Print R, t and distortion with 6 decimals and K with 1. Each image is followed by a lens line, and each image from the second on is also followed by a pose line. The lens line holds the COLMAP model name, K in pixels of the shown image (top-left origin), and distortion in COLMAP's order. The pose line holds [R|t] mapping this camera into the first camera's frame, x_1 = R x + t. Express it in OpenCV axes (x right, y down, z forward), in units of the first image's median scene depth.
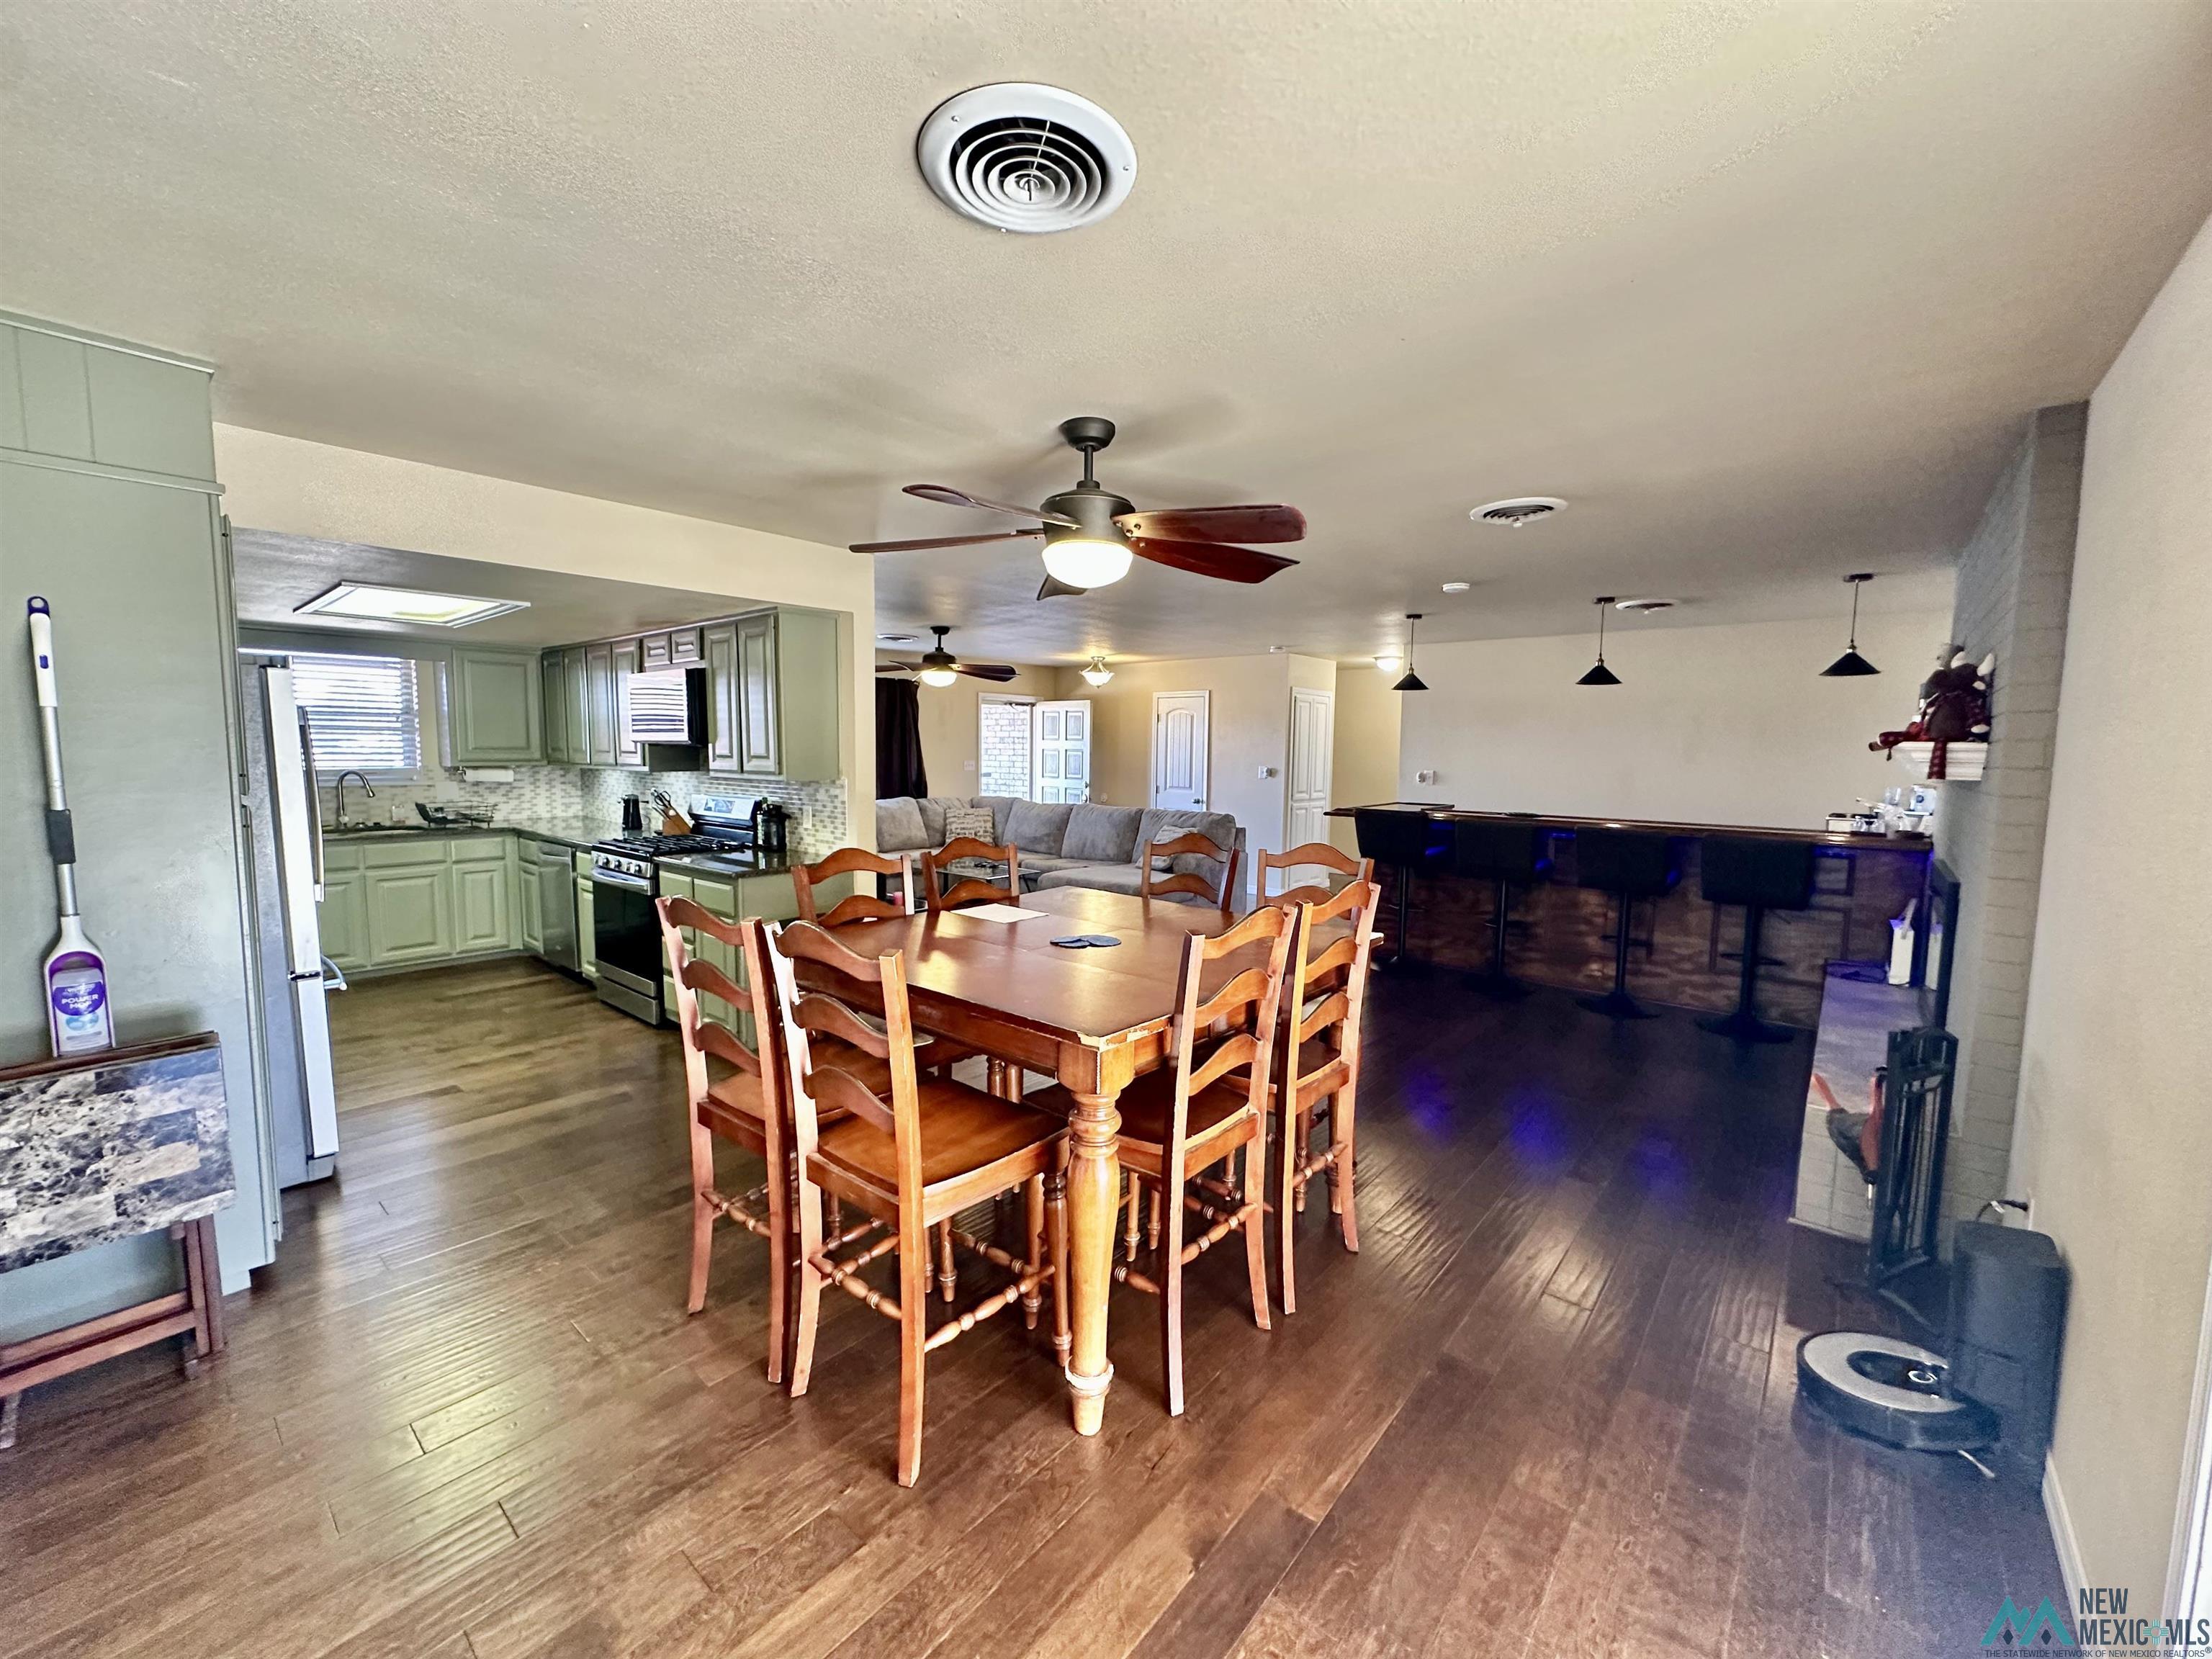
lens RADIAL K [[873.5, 0, 1106.0], [0, 873.5, 829.5], [0, 0, 1]] dist [-0.016737, 0.000131]
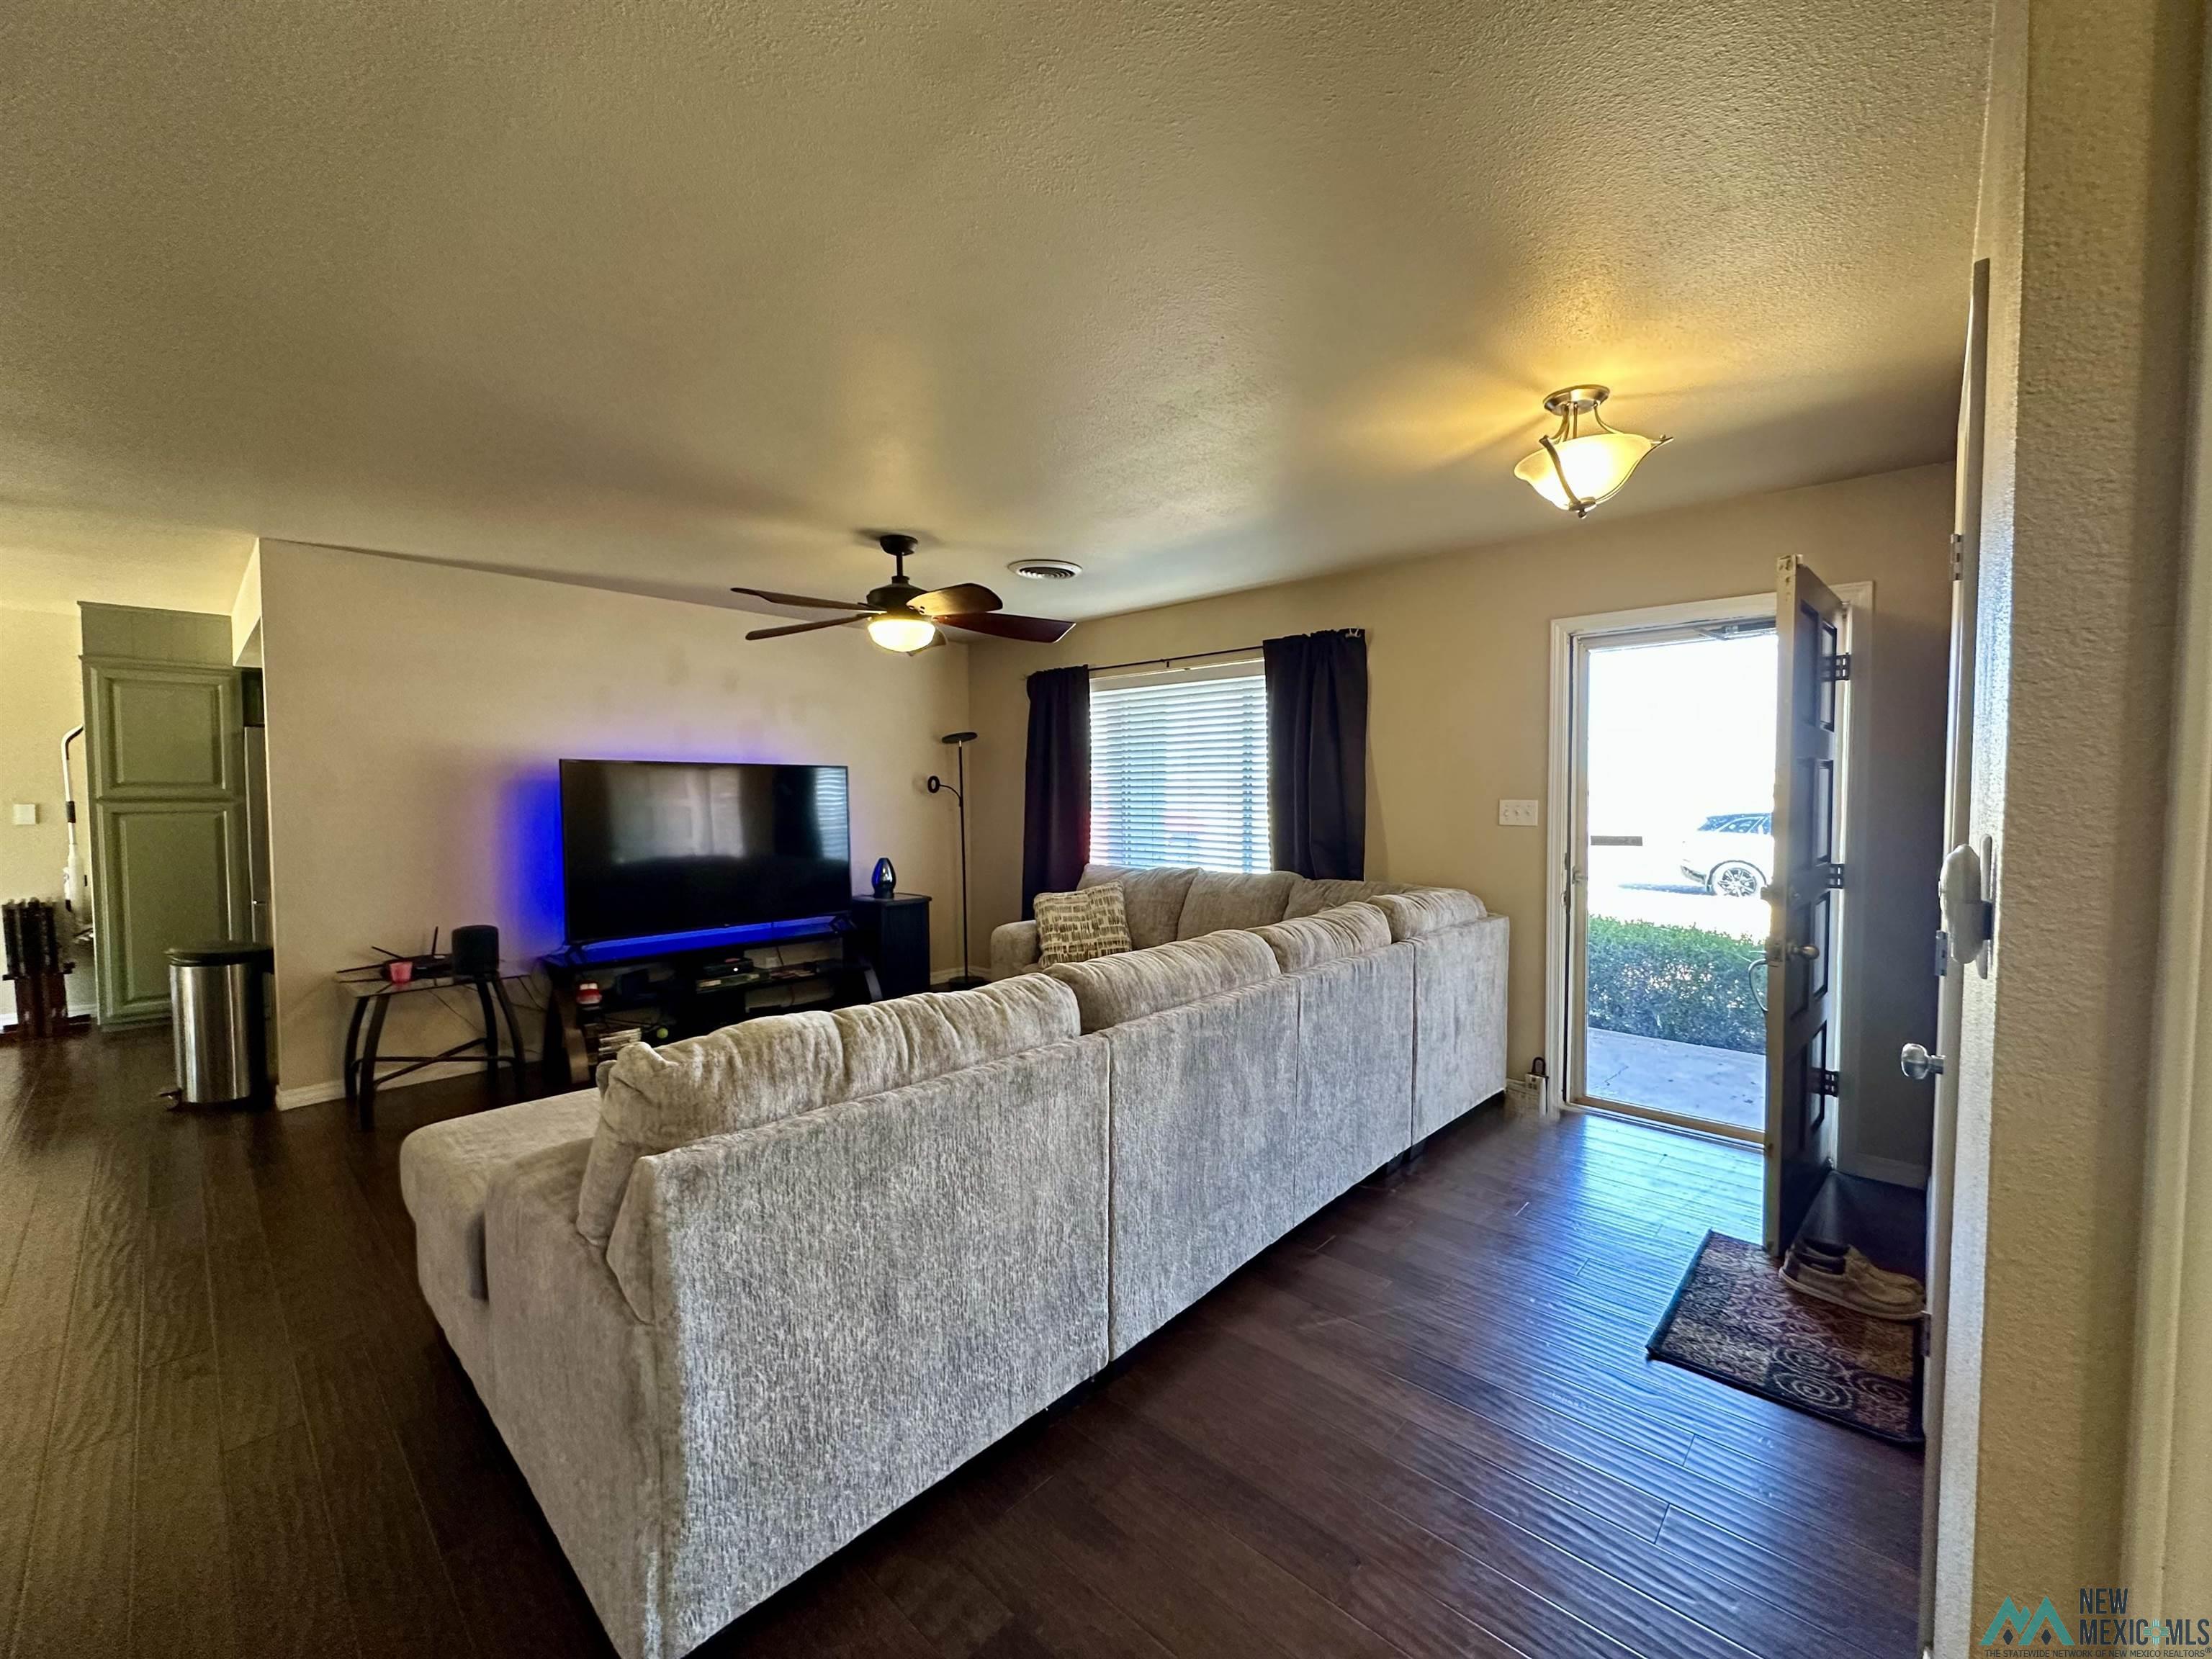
lens RADIAL K [[886.3, 0, 1106.0], [0, 886.3, 829.5], [0, 0, 1]] dist [-0.001629, 0.000495]
pose [[-0.049009, 0.027575, -0.998418, 0.428265], [-0.093819, 0.995072, 0.032087, -0.107107], [0.994382, 0.095243, -0.046181, 1.443836]]
